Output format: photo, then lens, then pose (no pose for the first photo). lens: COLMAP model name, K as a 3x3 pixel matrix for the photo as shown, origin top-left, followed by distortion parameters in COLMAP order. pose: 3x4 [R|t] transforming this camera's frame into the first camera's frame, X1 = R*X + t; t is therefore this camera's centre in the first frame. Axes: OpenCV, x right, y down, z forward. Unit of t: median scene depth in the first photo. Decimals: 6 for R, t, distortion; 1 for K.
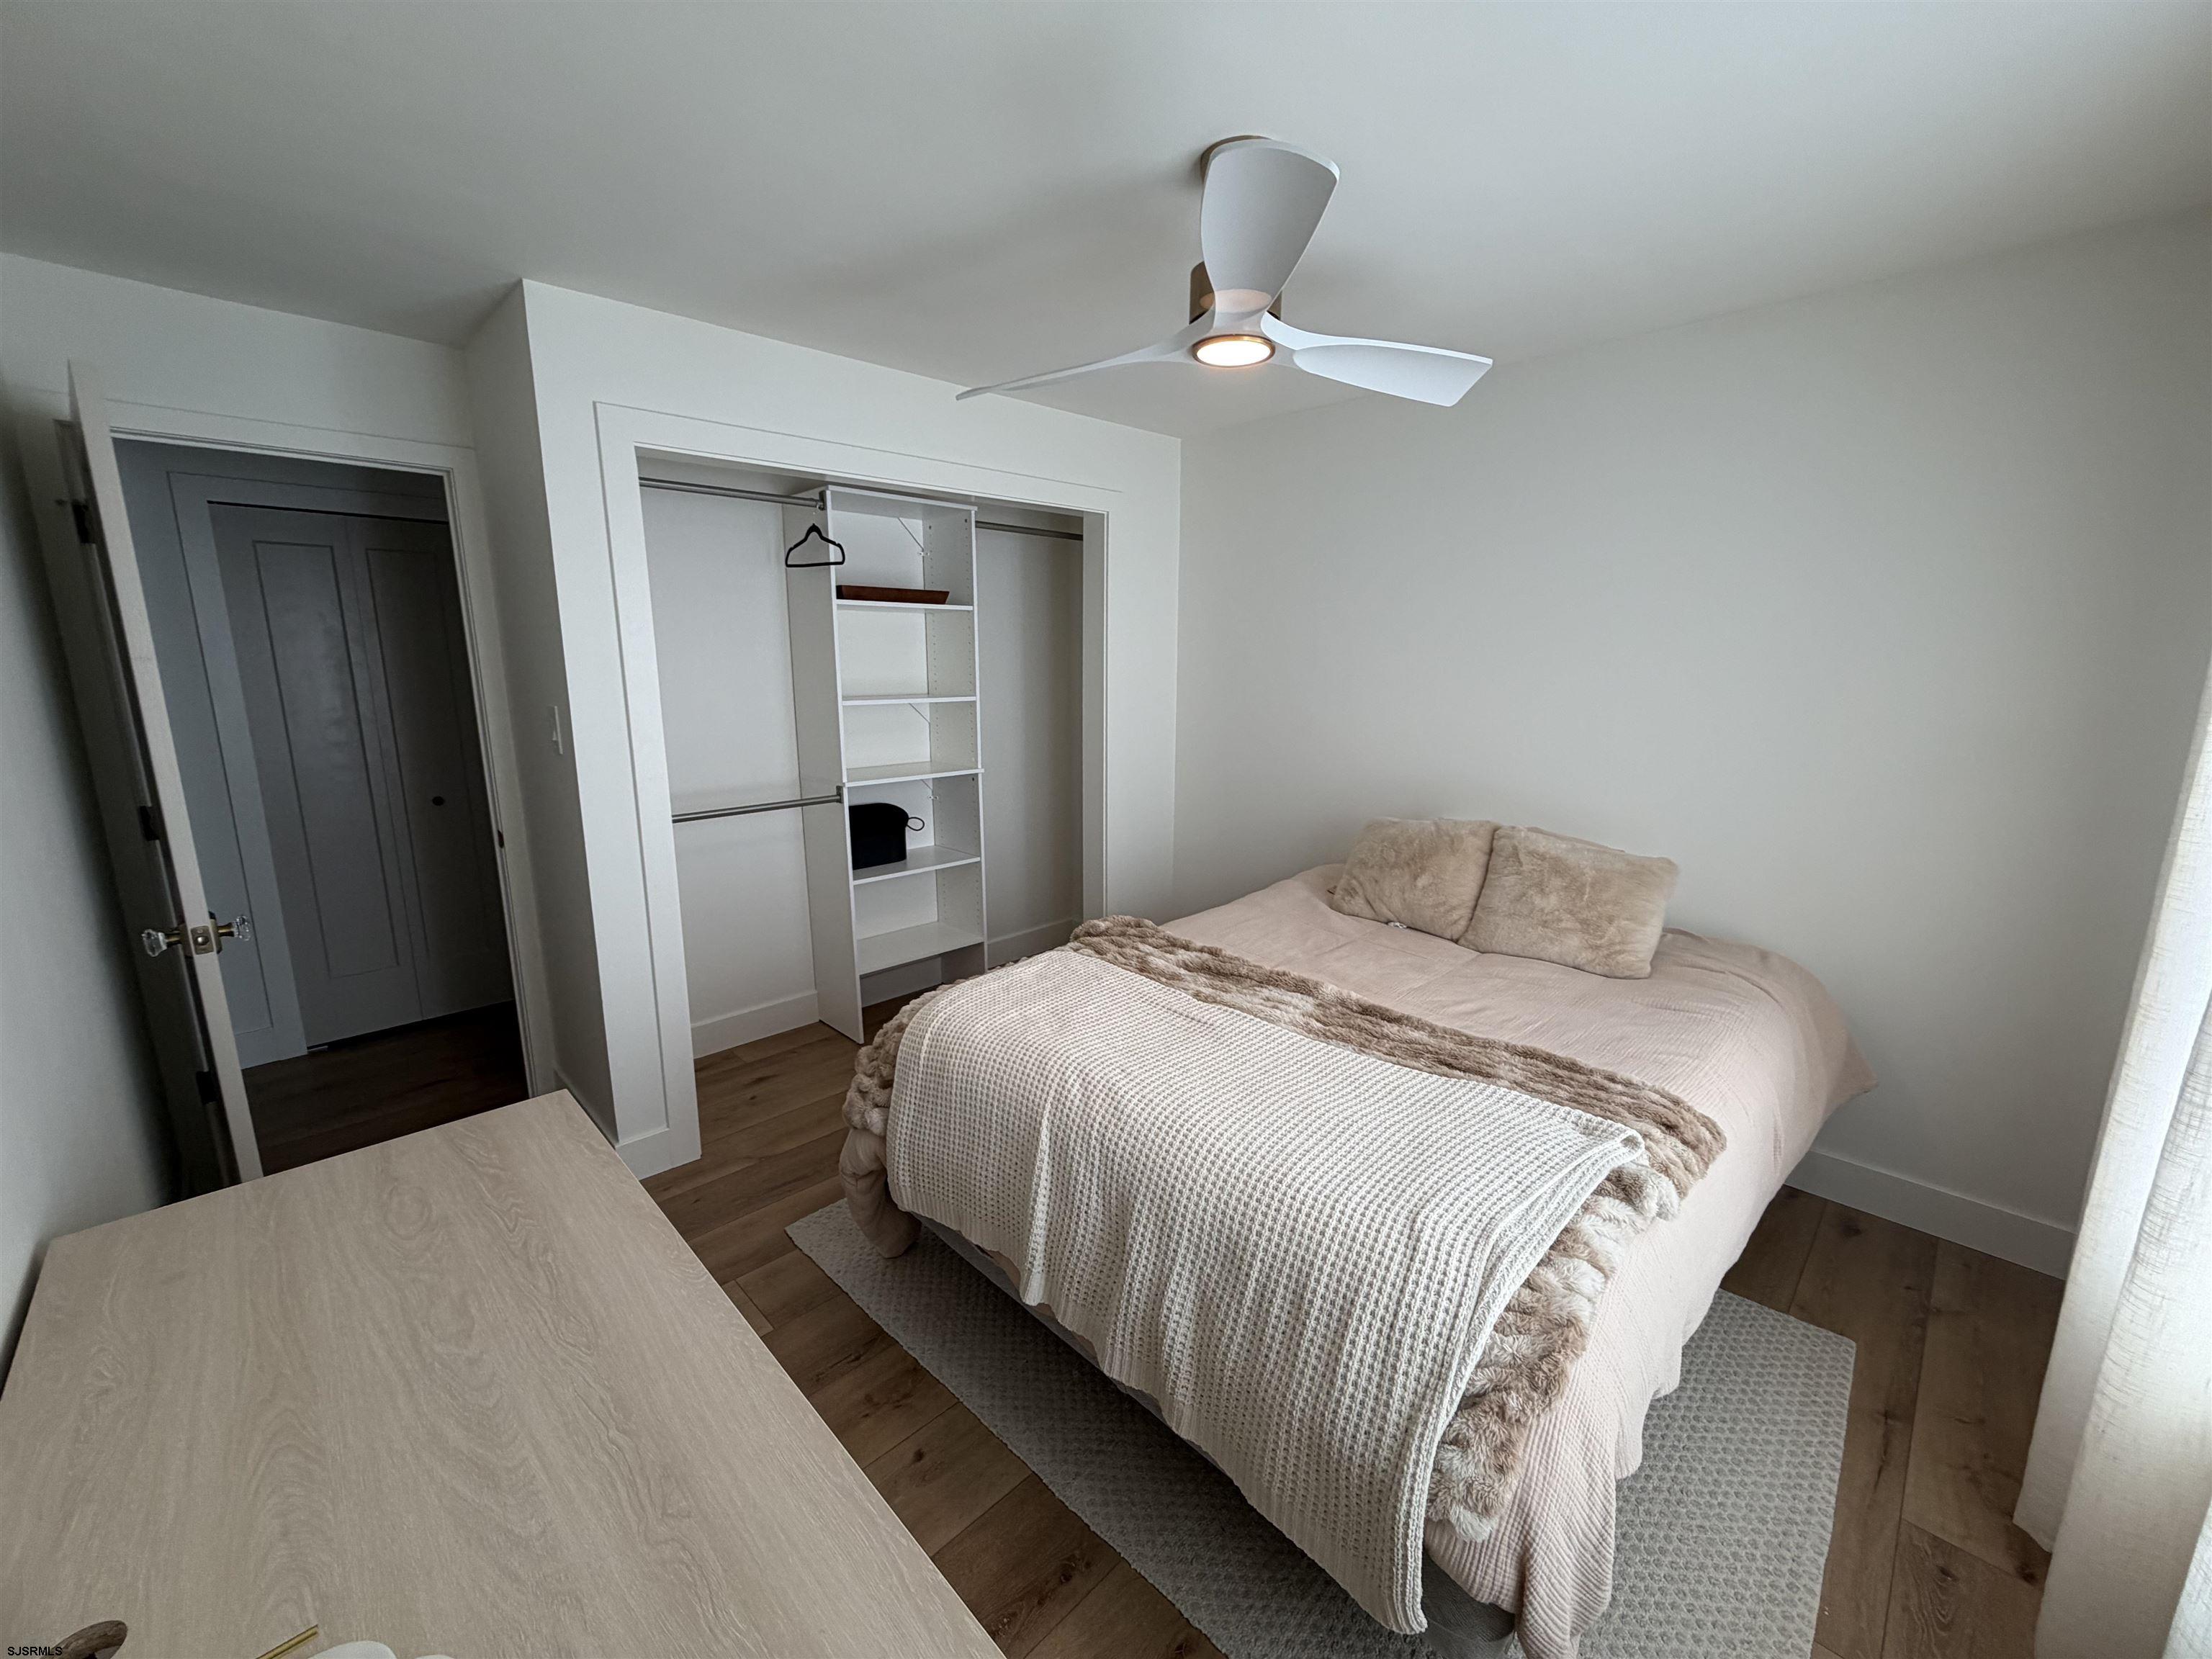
lens RADIAL K [[879.5, 0, 1095.9], [0, 879.5, 832.1], [0, 0, 1]] dist [0.000094, 0.000216]
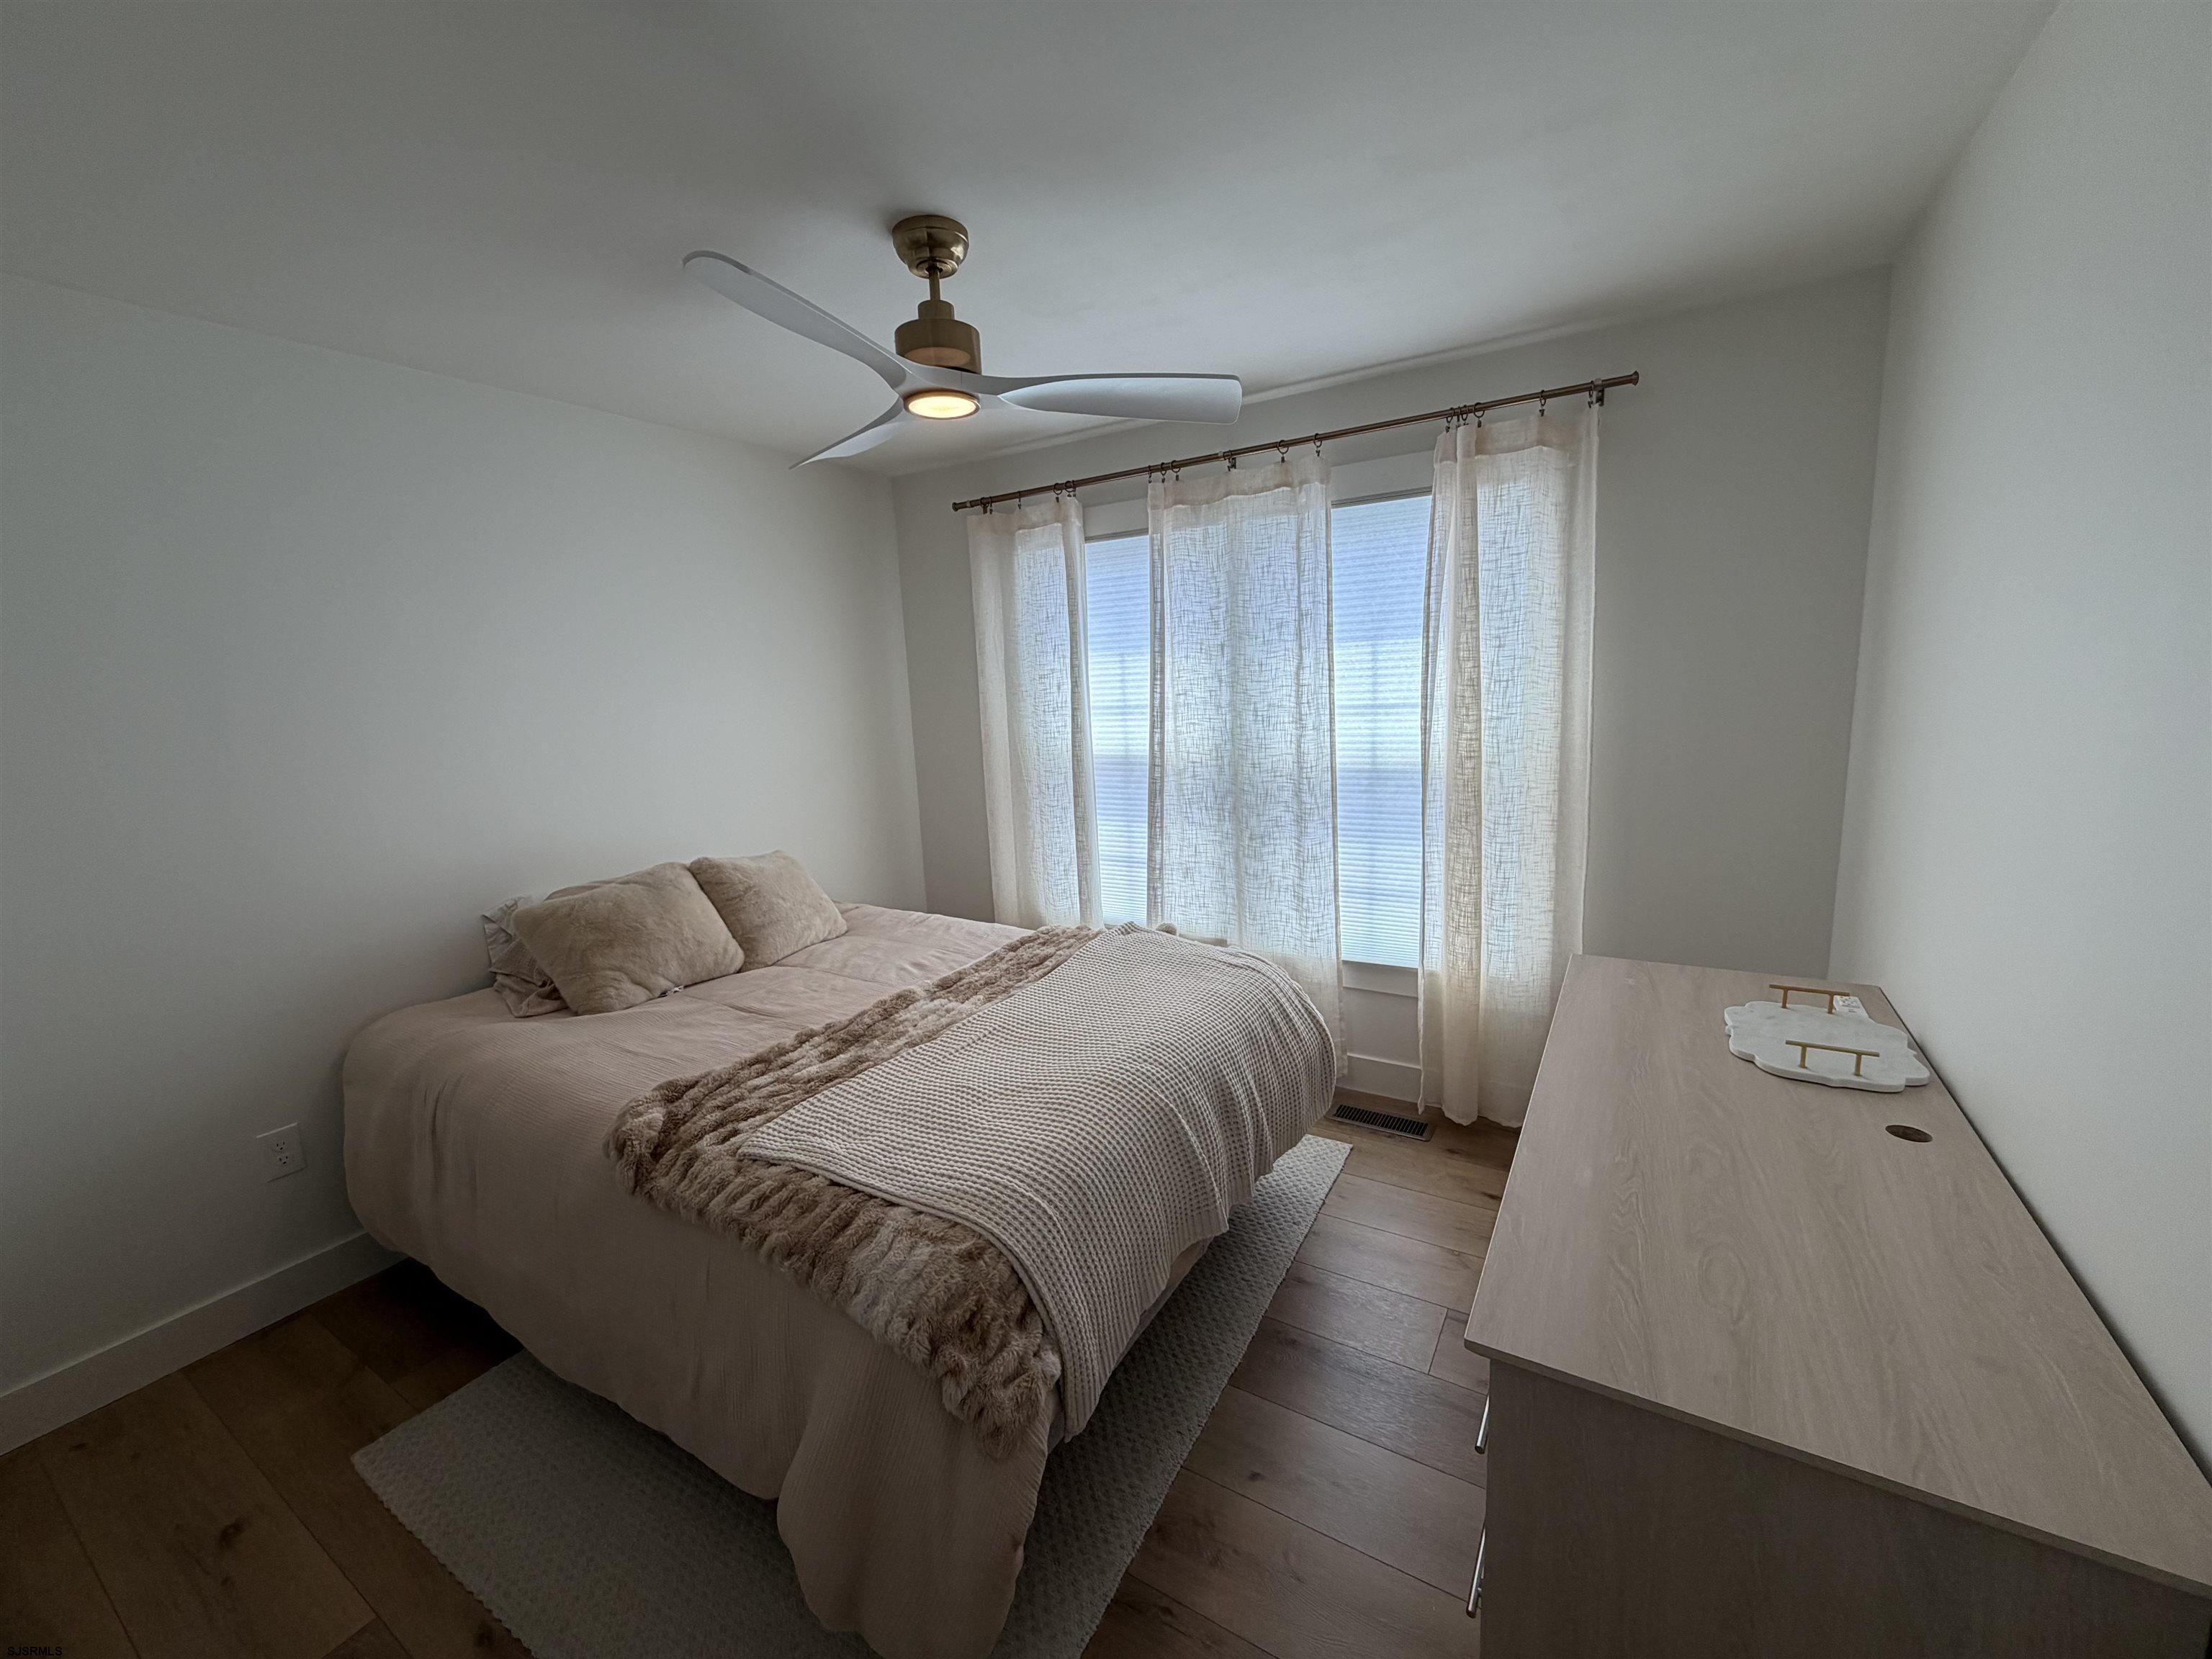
lens RADIAL K [[879.5, 0, 1095.9], [0, 879.5, 832.1], [0, 0, 1]] dist [0.000094, 0.000216]
pose [[-0.243481, -0.154178, 0.957573, -0.759739], [0.235909, 0.948221, 0.212657, -0.176033], [-0.940778, 0.277678, -0.194502, 0.887839]]
